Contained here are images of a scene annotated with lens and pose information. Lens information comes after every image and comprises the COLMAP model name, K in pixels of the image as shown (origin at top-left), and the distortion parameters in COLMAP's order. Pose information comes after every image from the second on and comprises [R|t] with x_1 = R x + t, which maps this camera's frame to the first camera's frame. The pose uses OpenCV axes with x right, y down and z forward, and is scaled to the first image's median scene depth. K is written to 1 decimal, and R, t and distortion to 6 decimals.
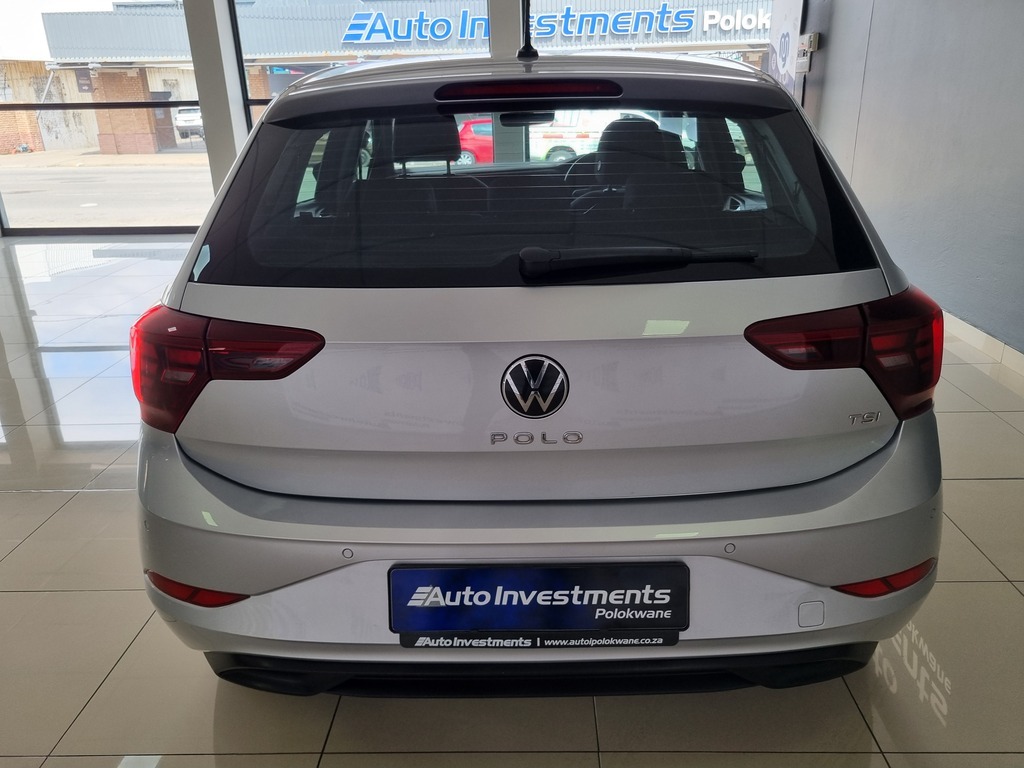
lens RADIAL K [[759.8, 0, 517.1], [0, 759.8, 395.6], [0, 0, 1]] dist [0.026581, -0.030365]
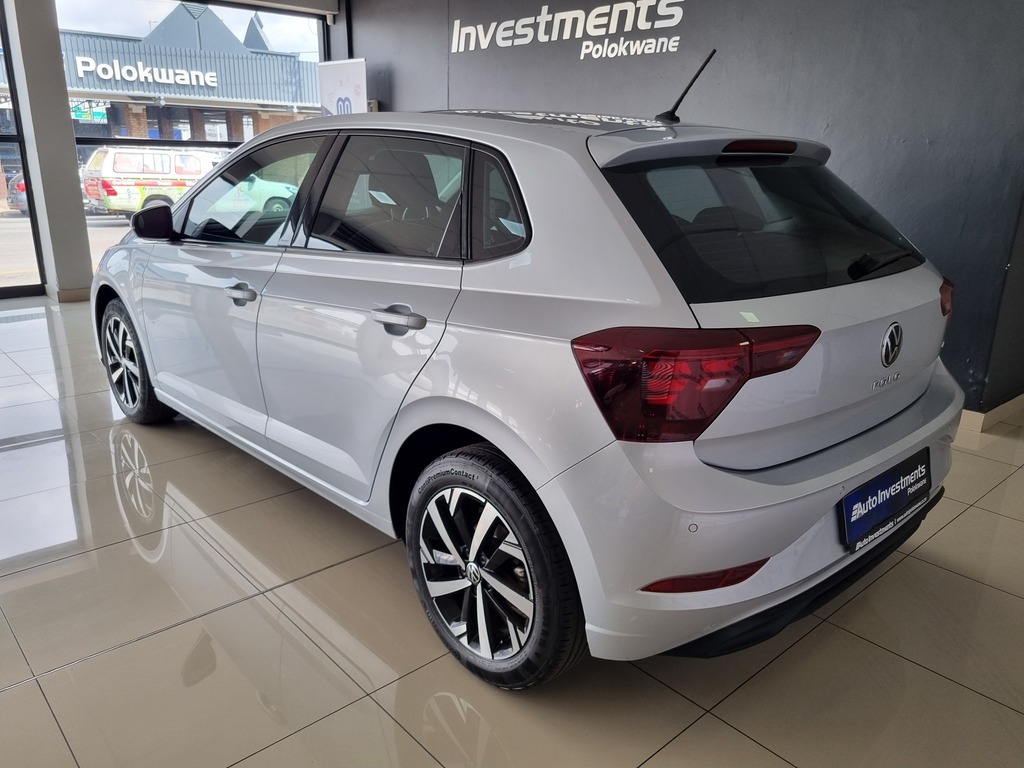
lens RADIAL K [[755.2, 0, 512.0], [0, 755.2, 384.0], [0, 0, 1]] dist [0.013239, -0.003350]
pose [[0.723671, -0.163227, 0.670565, -1.429588], [0.213783, 0.976856, 0.007069, -0.098313], [-0.656199, 0.138239, 0.741817, 0.368018]]
